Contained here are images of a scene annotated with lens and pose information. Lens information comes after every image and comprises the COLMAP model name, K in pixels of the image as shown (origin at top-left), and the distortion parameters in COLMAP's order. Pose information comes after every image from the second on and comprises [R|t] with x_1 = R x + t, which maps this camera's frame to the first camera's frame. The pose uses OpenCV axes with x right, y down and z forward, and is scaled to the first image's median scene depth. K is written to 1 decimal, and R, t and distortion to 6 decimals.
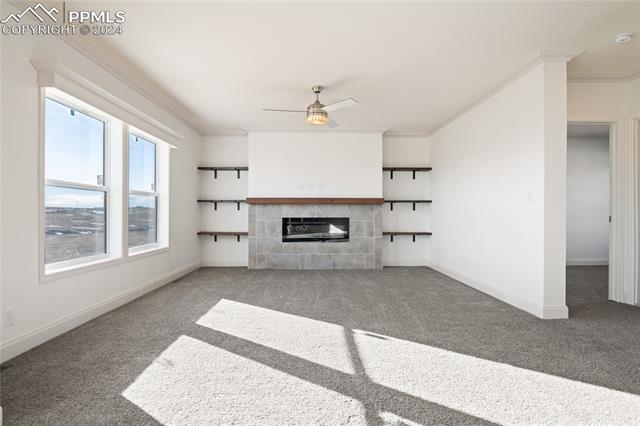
lens RADIAL K [[362.8, 0, 320.0], [0, 362.8, 213.0], [0, 0, 1]] dist [0.005759, 0.000795]
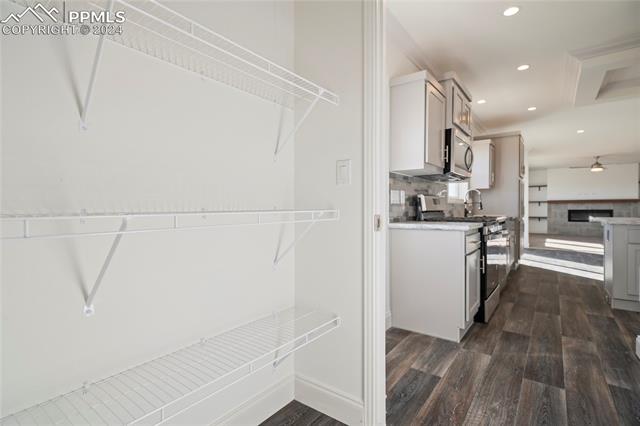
lens RADIAL K [[312.5, 0, 317.8], [0, 312.5, 209.7], [0, 0, 1]] dist [0.000141, 0.000669]
pose [[0.790173, 0.000042, -0.612884, -0.138190], [0.005265, 0.999963, 0.006856, -0.006555], [0.612861, -0.008645, 0.790143, -1.240022]]
